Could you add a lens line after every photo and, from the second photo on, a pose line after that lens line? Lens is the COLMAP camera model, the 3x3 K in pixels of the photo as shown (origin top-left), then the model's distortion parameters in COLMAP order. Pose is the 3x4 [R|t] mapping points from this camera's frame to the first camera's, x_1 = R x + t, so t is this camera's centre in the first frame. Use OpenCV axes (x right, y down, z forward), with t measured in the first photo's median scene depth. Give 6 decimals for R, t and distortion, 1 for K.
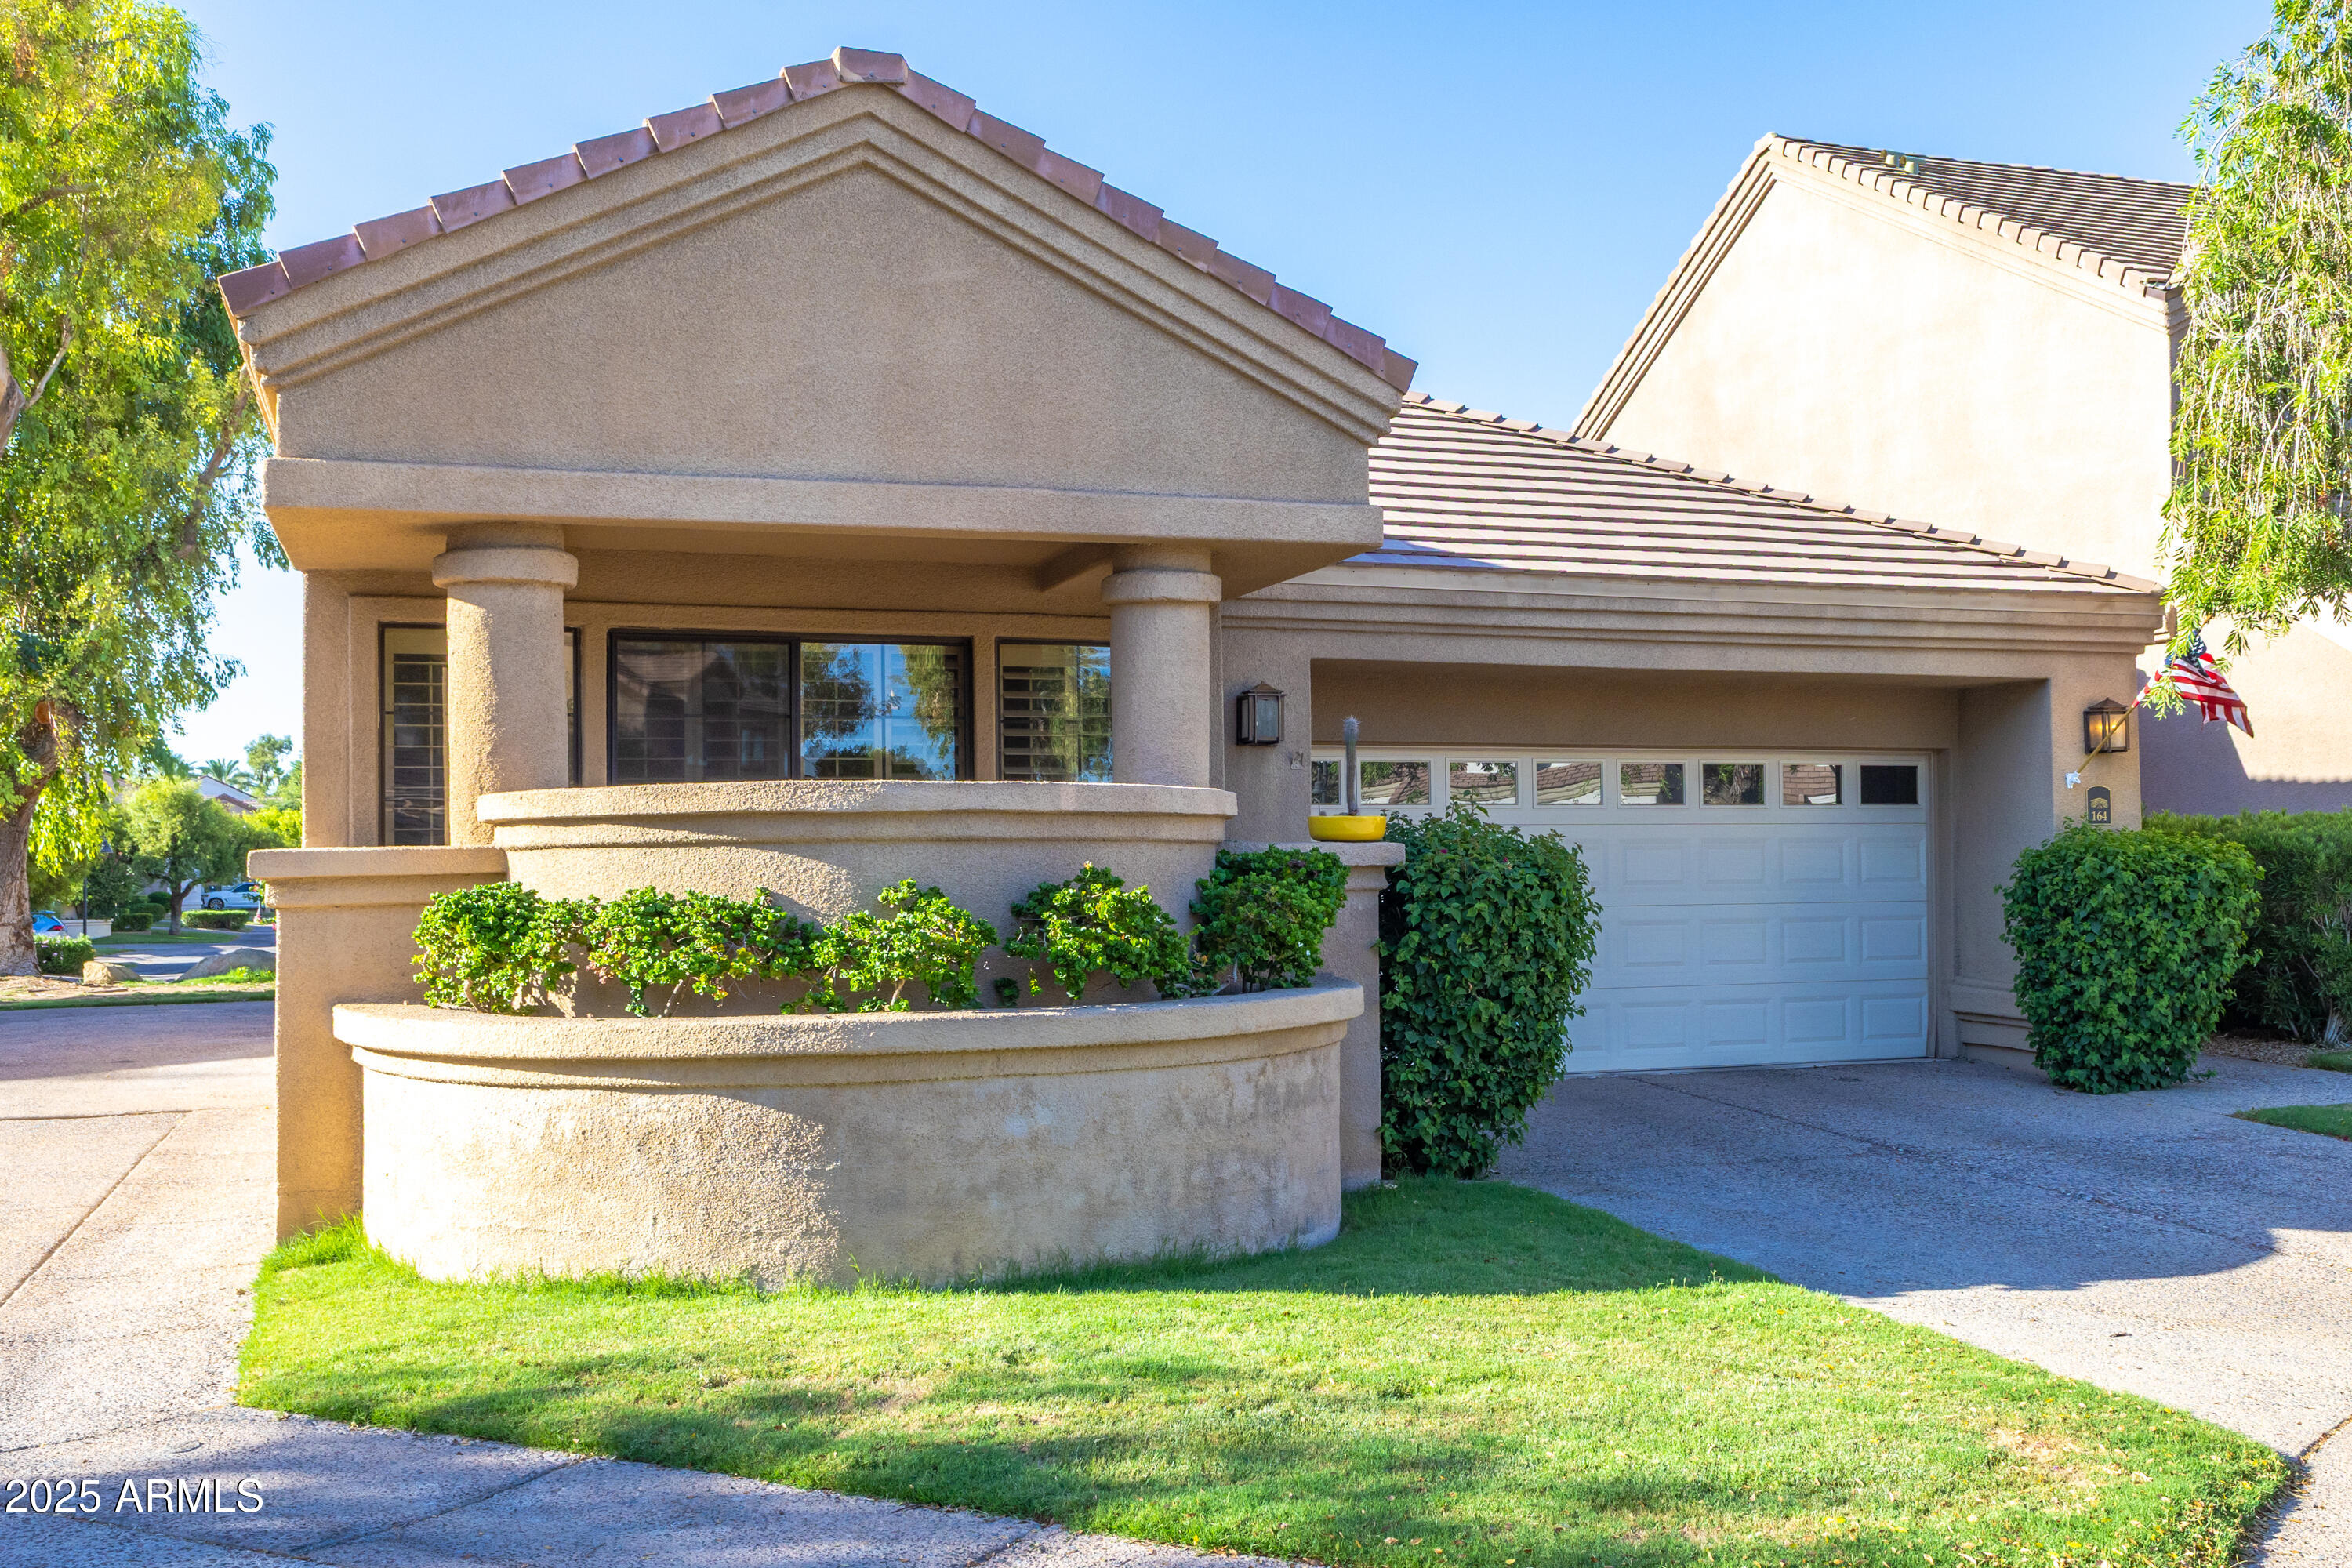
lens RADIAL K [[2029.1, 0, 1293.1], [0, 2029.1, 781.8], [0, 0, 1]] dist [0.006865, 0.000386]
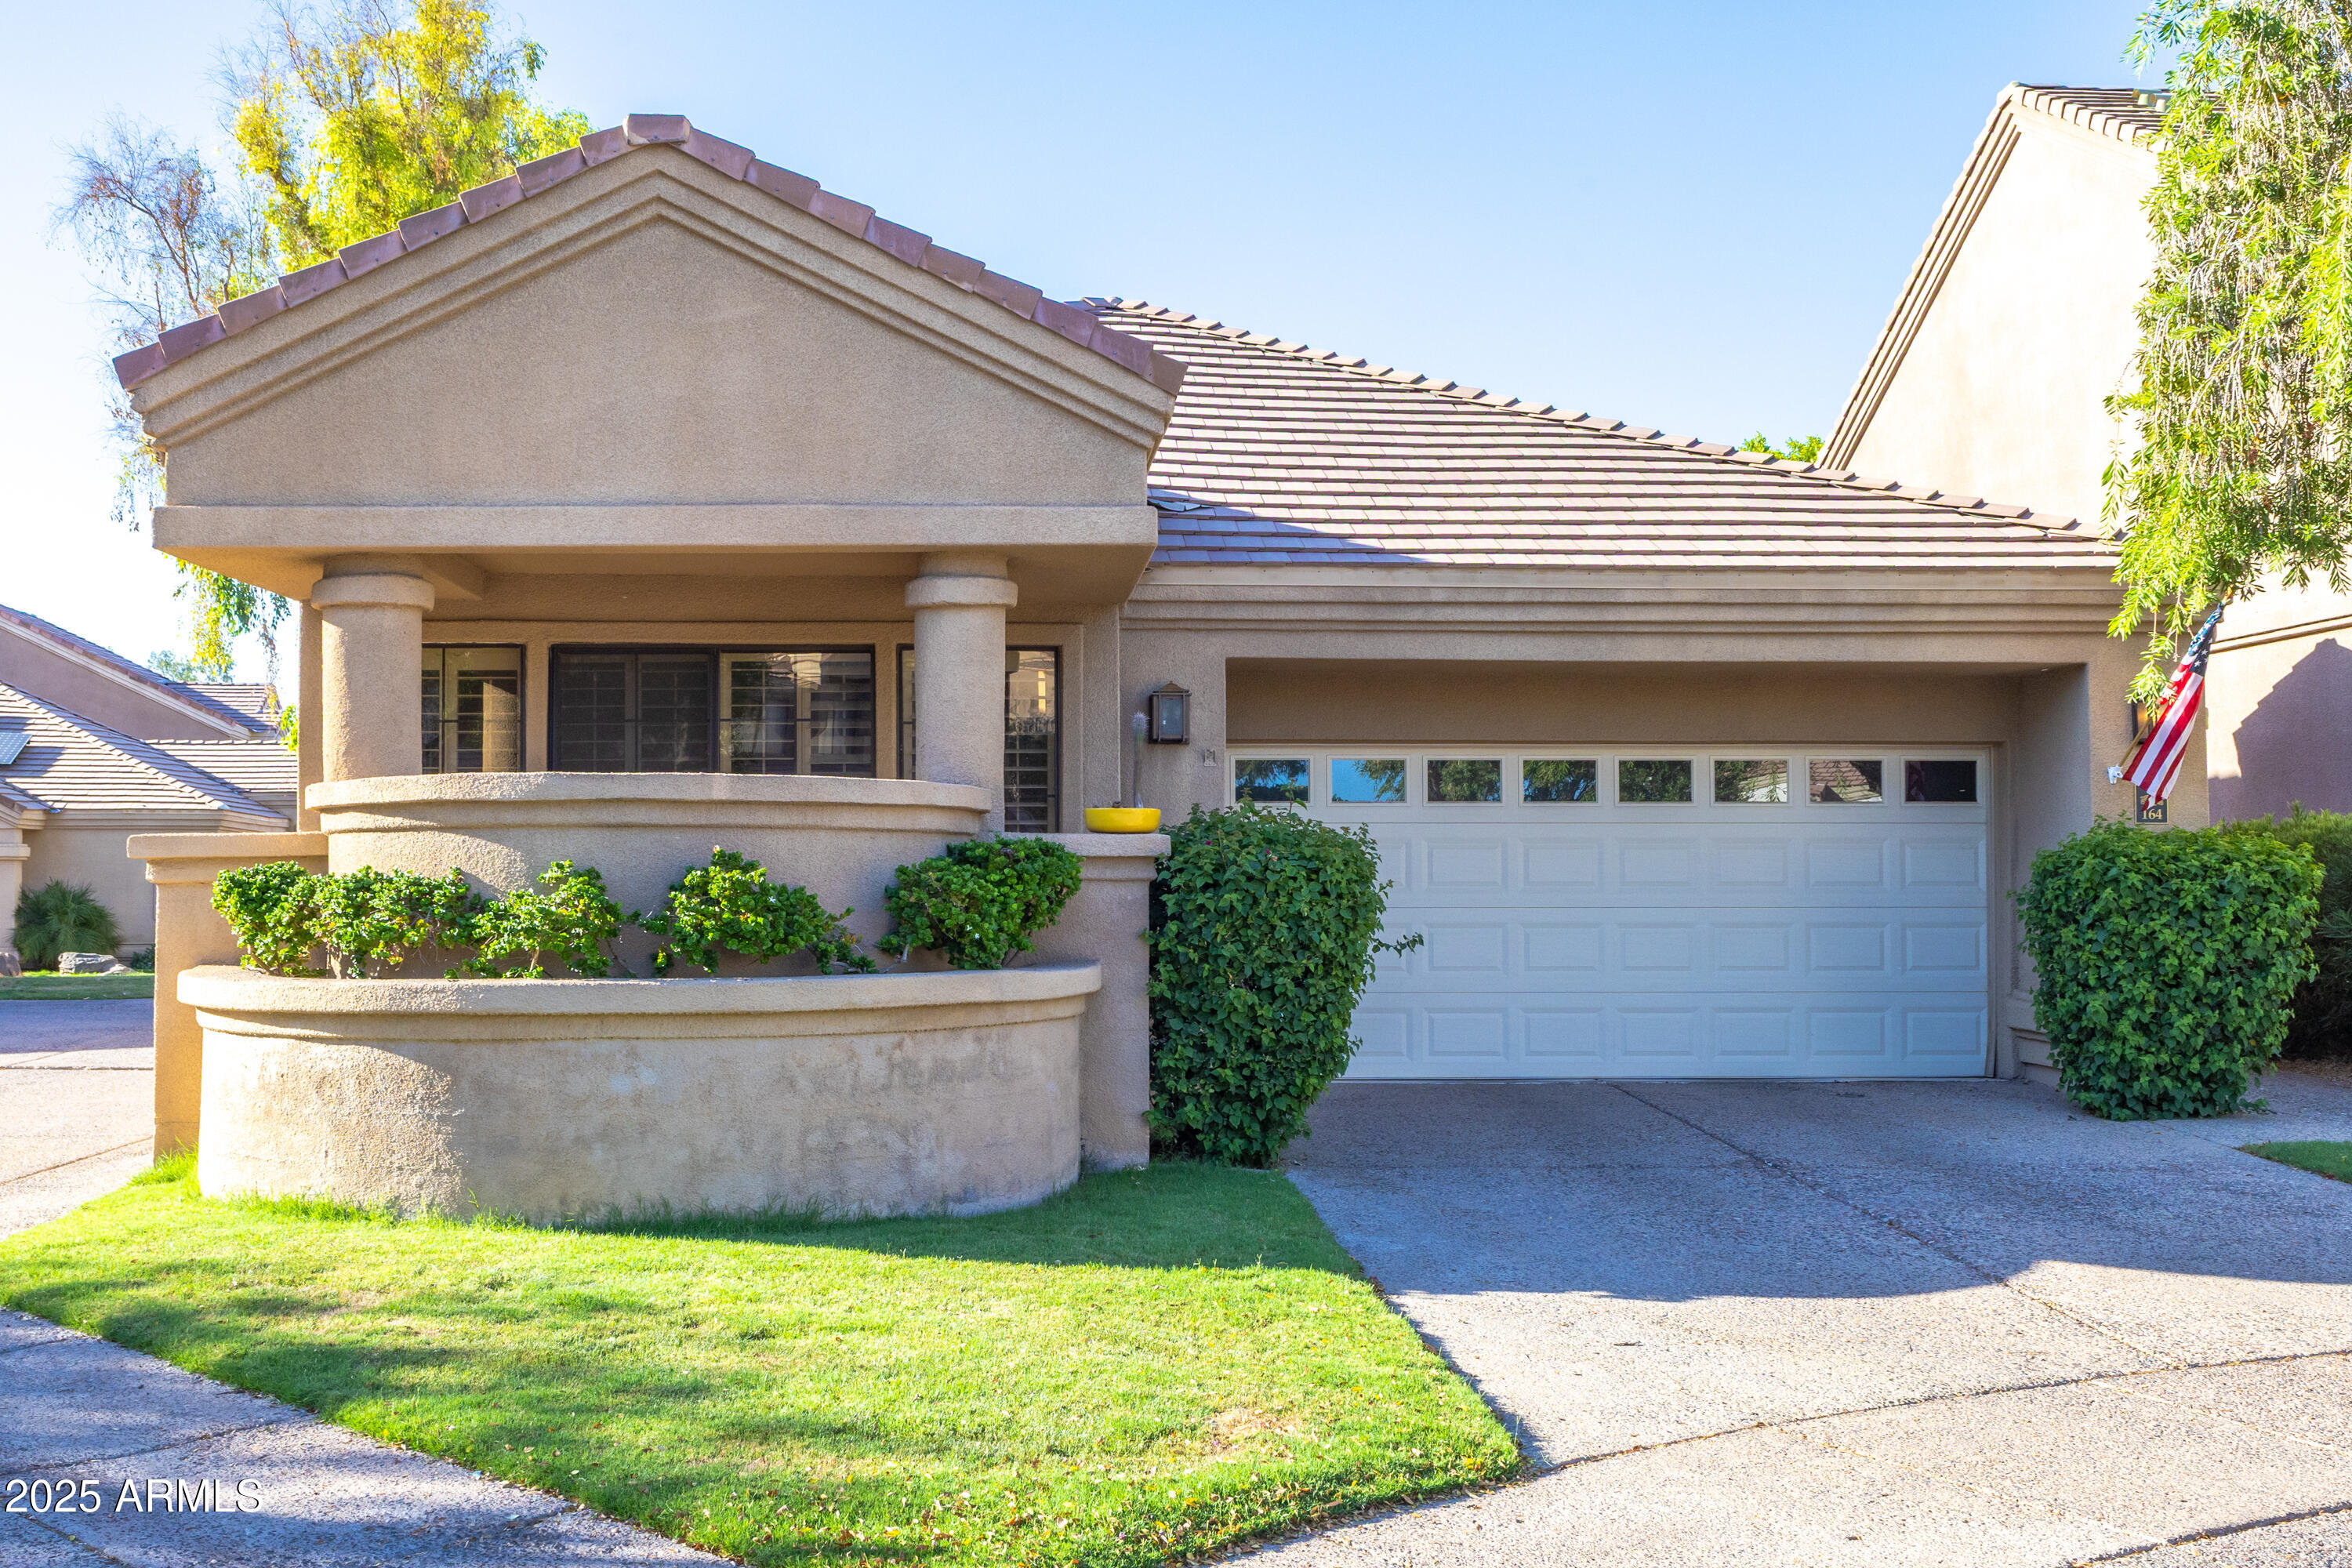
lens RADIAL K [[2027.6, 0, 1176.0], [0, 2027.6, 784.0], [0, 0, 1]] dist [0.008416, -0.003264]
pose [[0.960600, -0.004143, -0.277903, 0.353502], [0.003033, 0.999986, -0.004426, 0.009447], [0.277918, 0.003409, 0.960599, 0.018567]]
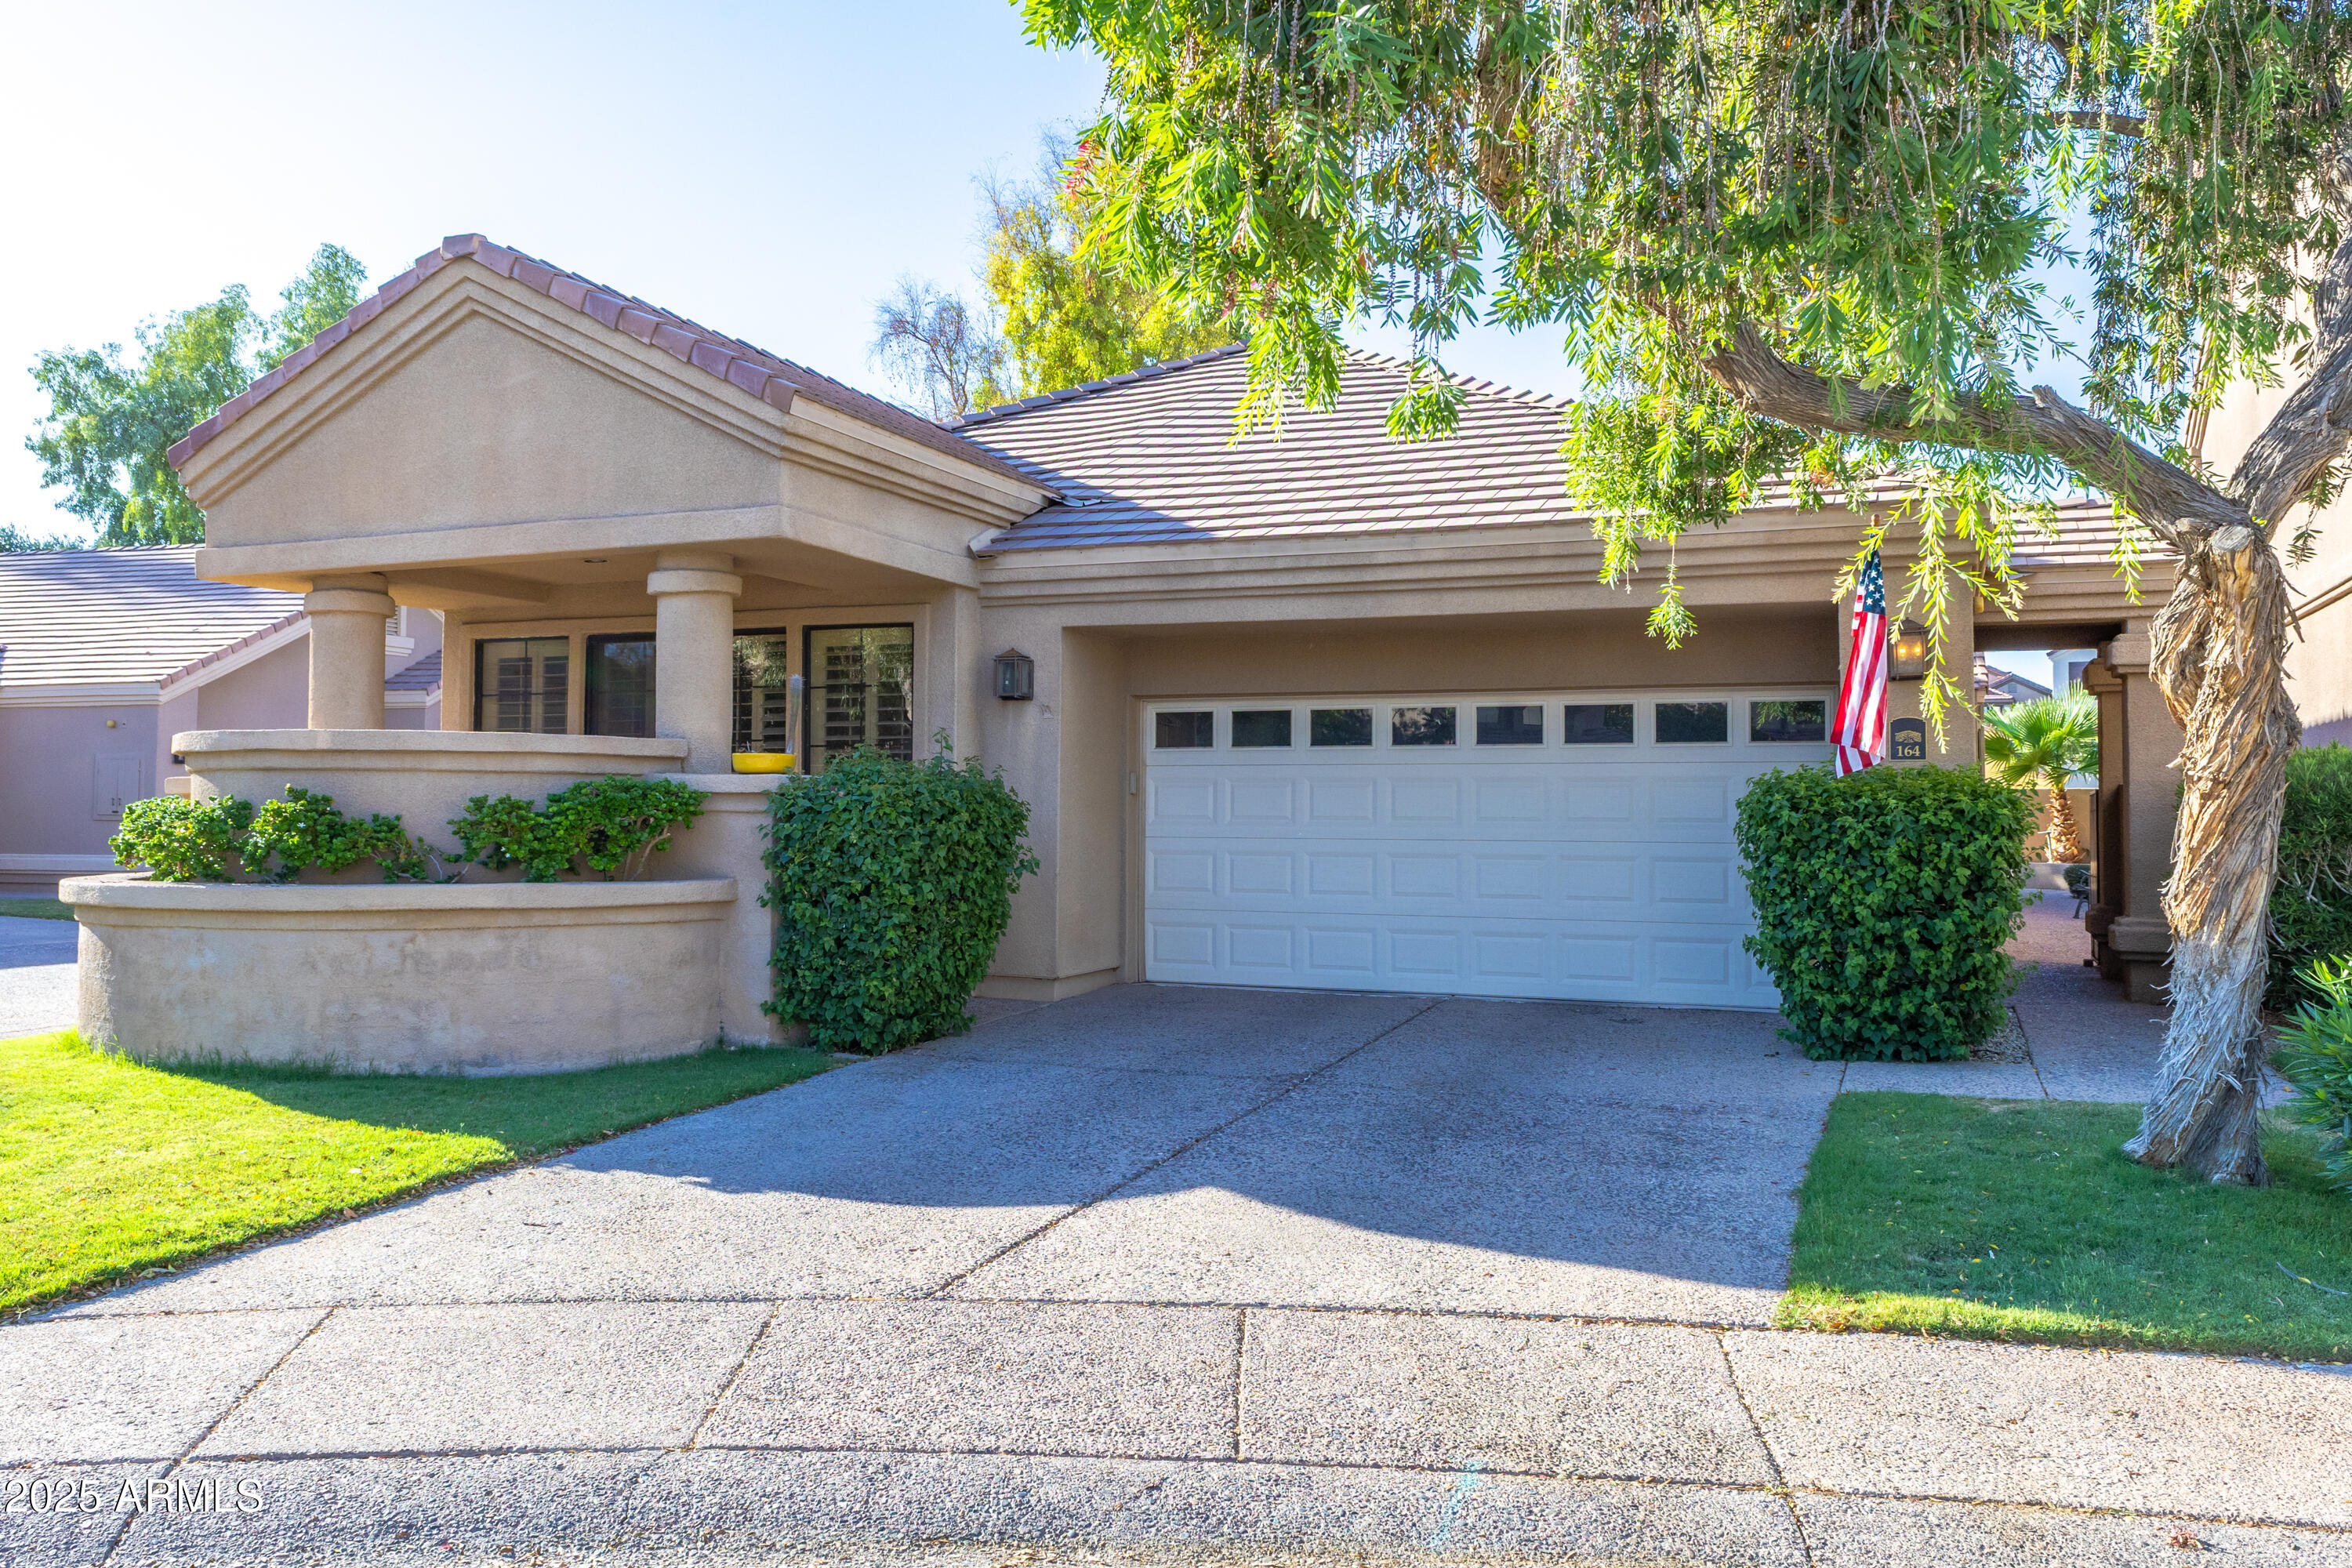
lens RADIAL K [[1606.3, 0, 1321.1], [0, 1606.3, 733.8], [0, 0, 1]] dist [0.001626, 0.002452]
pose [[0.795953, -0.016861, -0.605123, 0.945071], [0.013222, 0.999858, -0.010468, 0.020374], [0.605214, 0.000331, 0.796063, 0.432780]]
